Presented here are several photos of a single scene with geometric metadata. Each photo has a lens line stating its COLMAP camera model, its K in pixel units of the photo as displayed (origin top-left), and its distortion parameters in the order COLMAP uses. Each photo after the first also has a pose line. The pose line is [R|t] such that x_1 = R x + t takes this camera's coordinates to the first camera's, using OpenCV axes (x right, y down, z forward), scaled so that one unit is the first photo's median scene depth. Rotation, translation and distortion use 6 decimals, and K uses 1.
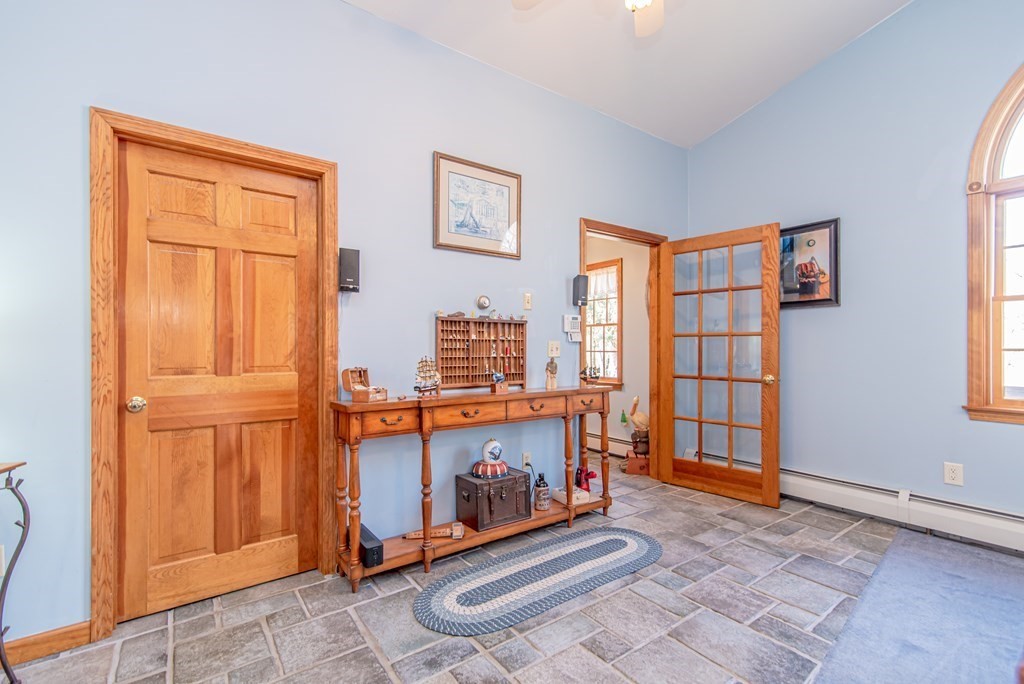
lens RADIAL K [[458.4, 0, 511.5], [0, 458.4, 345.6], [0, 0, 1]] dist [0.009397, -0.000365]
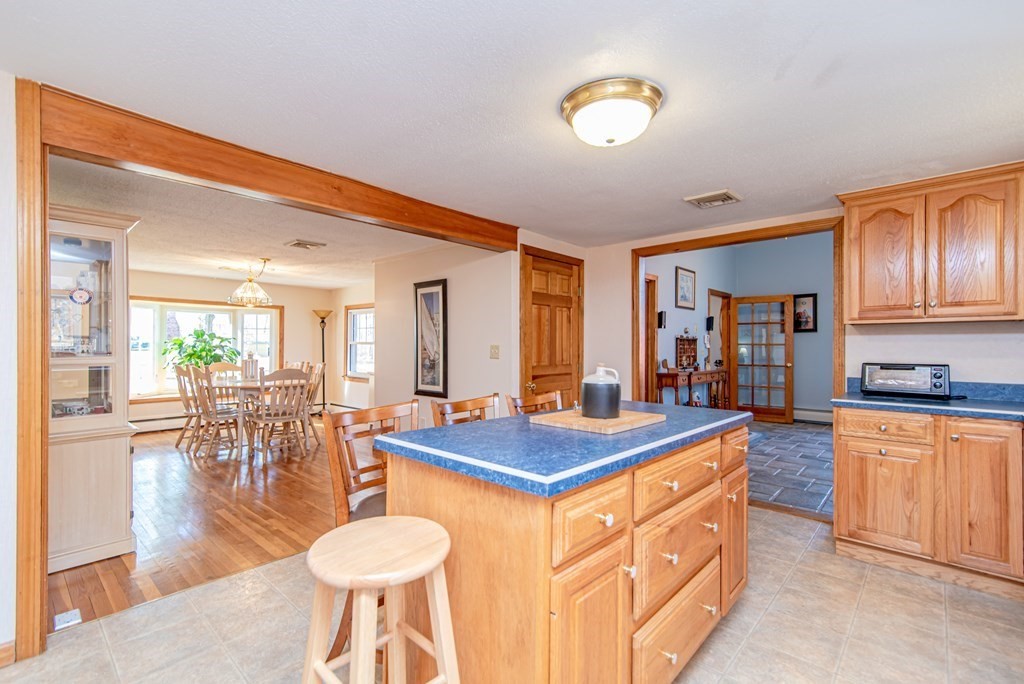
lens RADIAL K [[458.4, 0, 513.0], [0, 458.4, 349.3], [0, 0, 1]] dist [0.009397, -0.000365]
pose [[0.980755, 0.004365, 0.195194, -1.275681], [-0.005257, 0.999978, 0.004053, -0.006110], [-0.195172, -0.005001, 0.980756, -0.986938]]
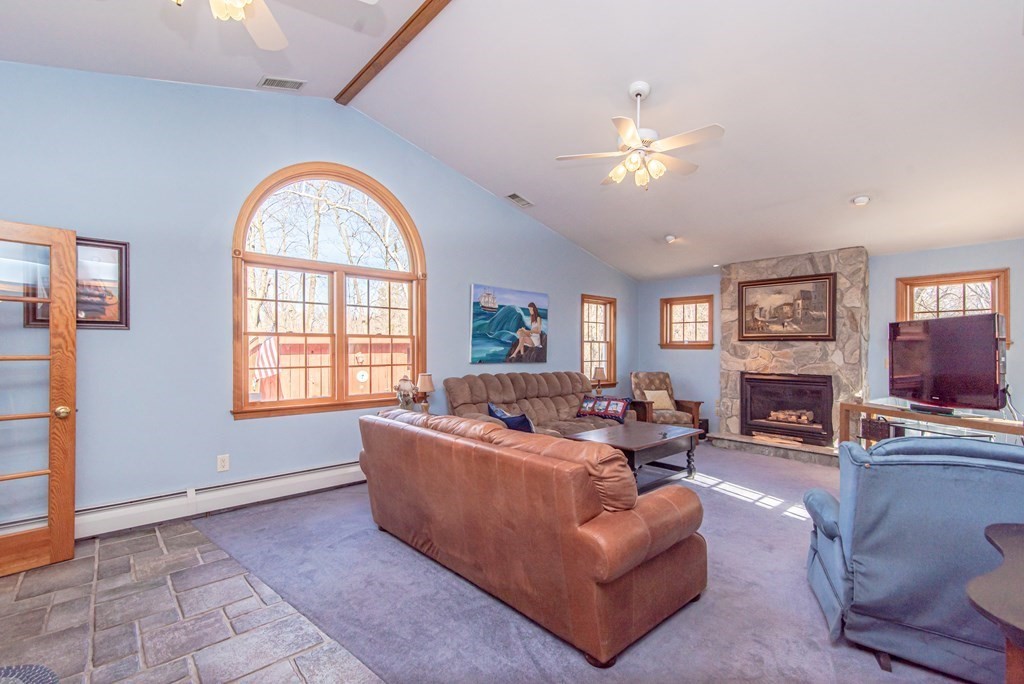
lens RADIAL K [[458.4, 0, 511.9], [0, 458.4, 342.9], [0, 0, 1]] dist [0.009397, -0.000365]
pose [[-0.101610, 0.011452, 0.994758, -0.412387], [-0.004206, 0.999920, -0.011941, -0.051394], [-0.994815, -0.005397, -0.101553, 0.282946]]
